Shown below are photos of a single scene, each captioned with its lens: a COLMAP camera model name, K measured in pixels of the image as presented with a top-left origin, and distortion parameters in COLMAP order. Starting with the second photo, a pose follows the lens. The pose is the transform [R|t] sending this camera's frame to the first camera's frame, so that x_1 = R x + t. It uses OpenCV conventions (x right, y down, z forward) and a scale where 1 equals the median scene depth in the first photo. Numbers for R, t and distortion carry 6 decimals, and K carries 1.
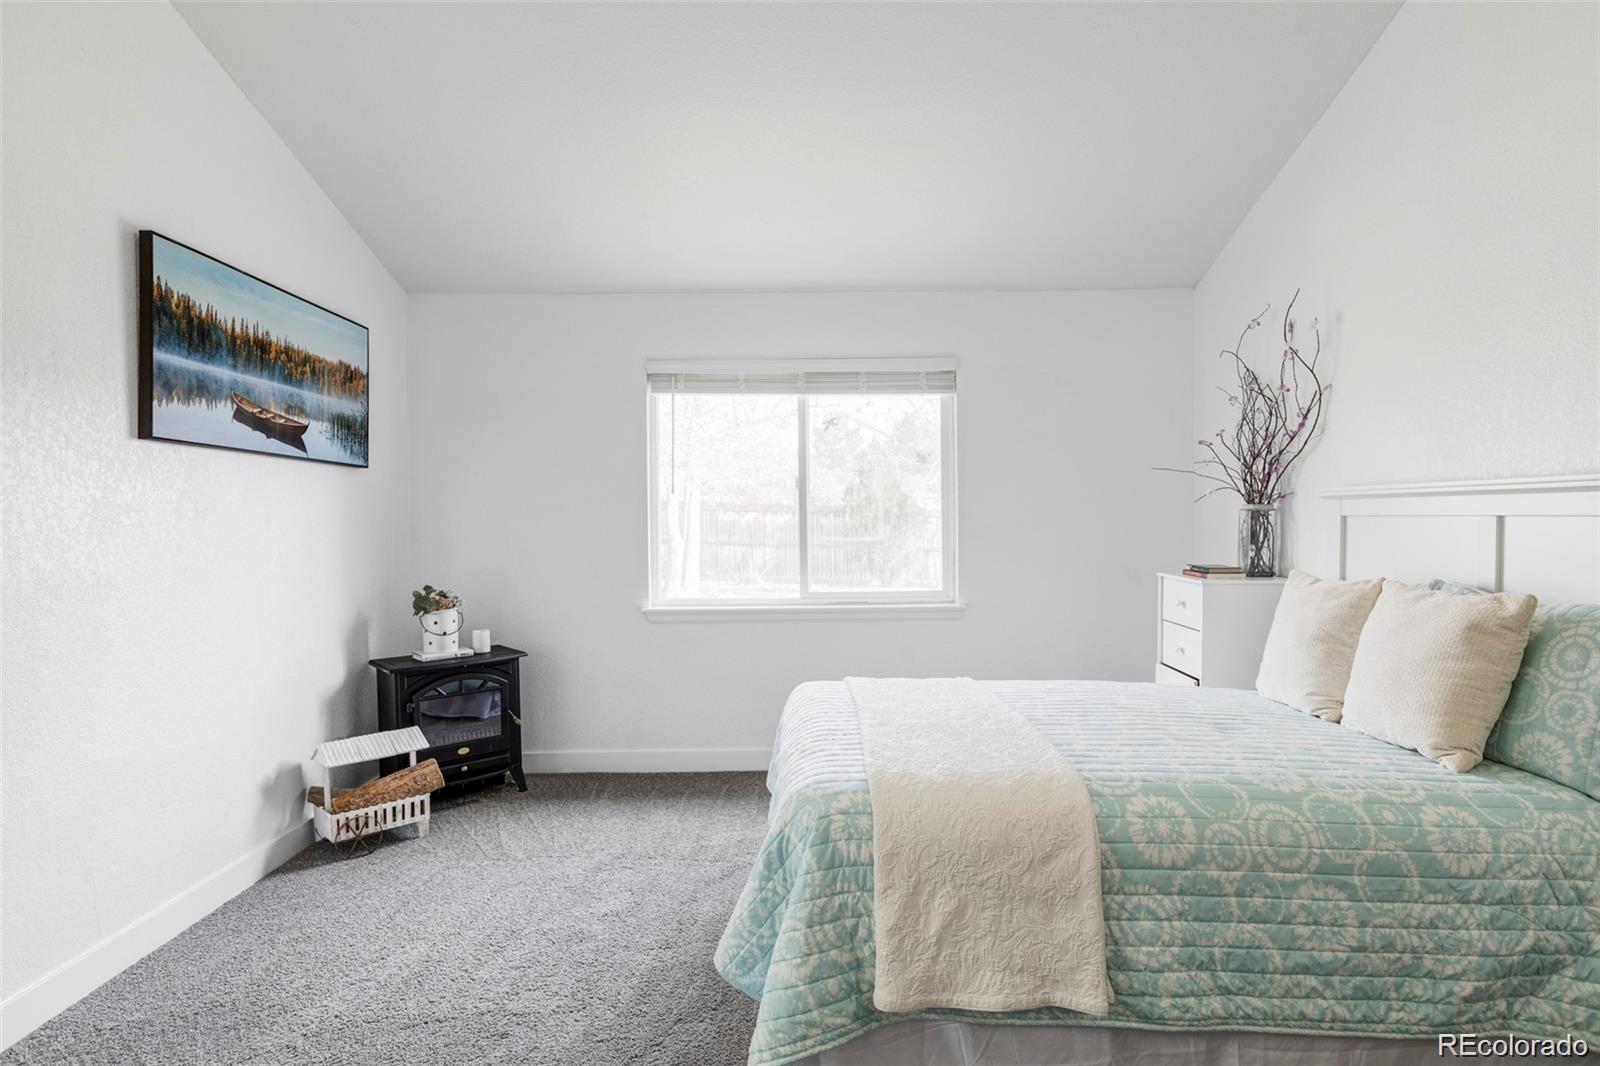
lens RADIAL K [[834.9, 0, 800.0], [0, 834.9, 533.0], [0, 0, 1]] dist [0.001487, 0.000552]
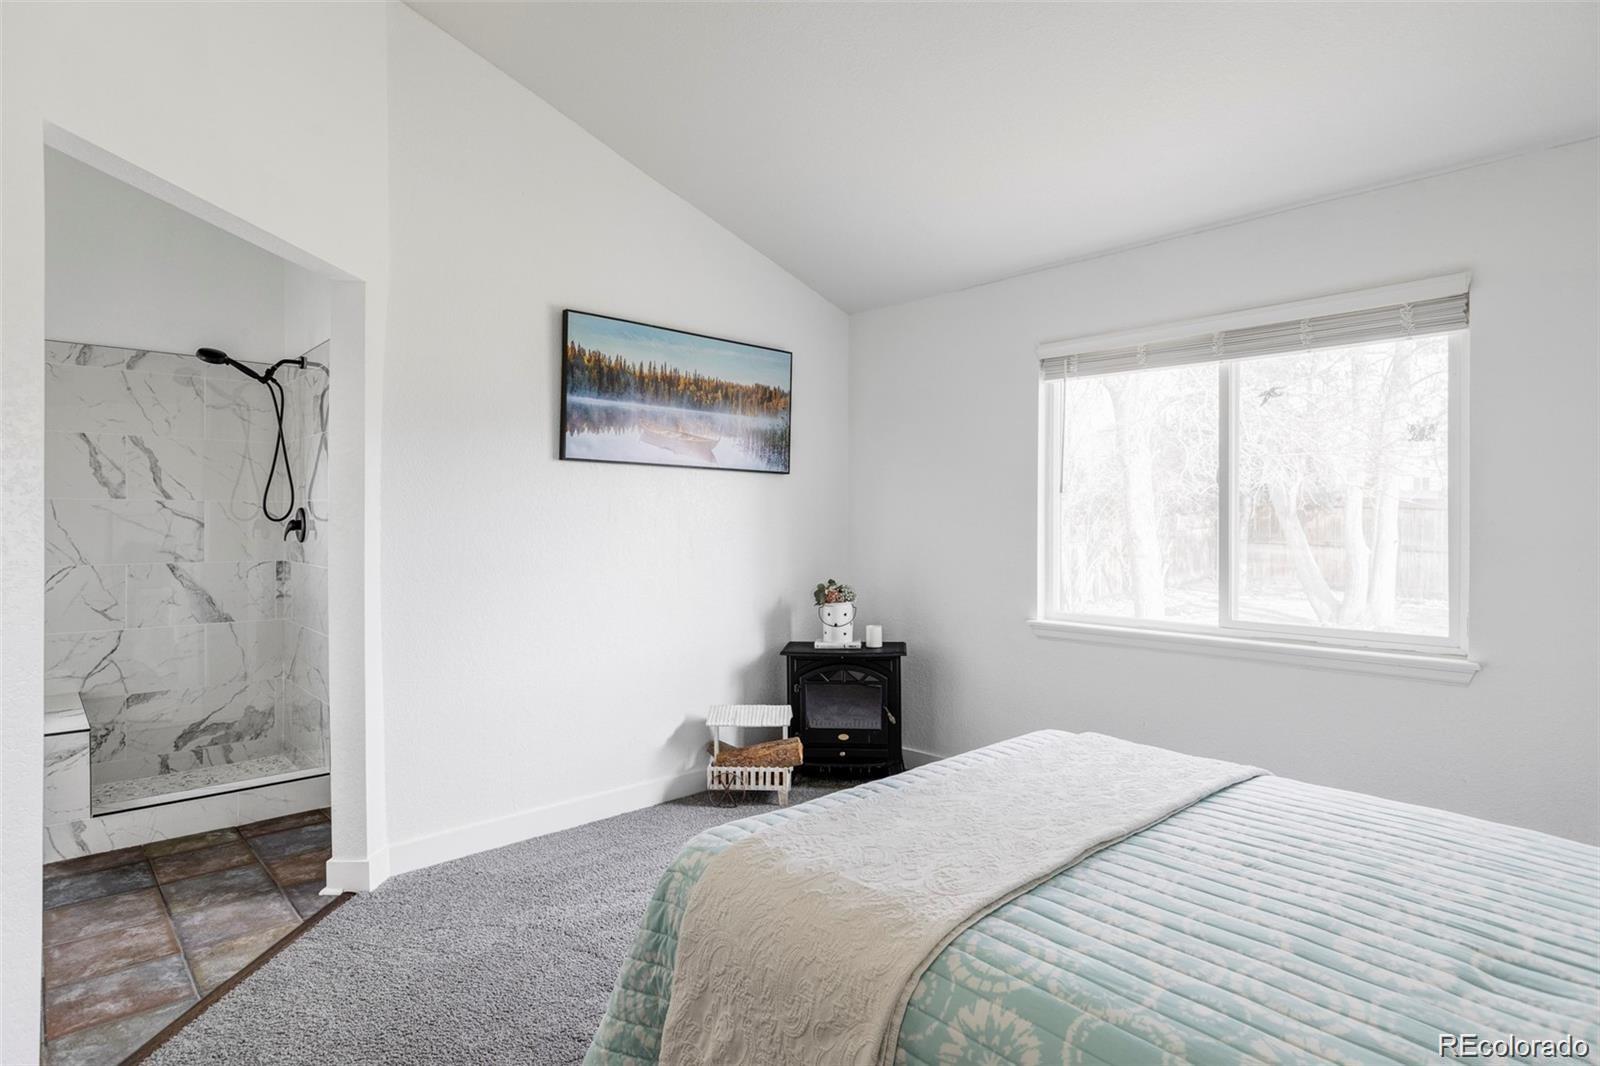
lens RADIAL K [[836.7, 0, 798.0], [0, 836.7, 519.3], [0, 0, 1]] dist [0.002485, 0.000486]
pose [[0.694452, 0.009675, -0.719474, 0.367321], [-0.019833, 0.999787, -0.005699, -0.010640], [0.719266, 0.018227, 0.694496, 0.241549]]
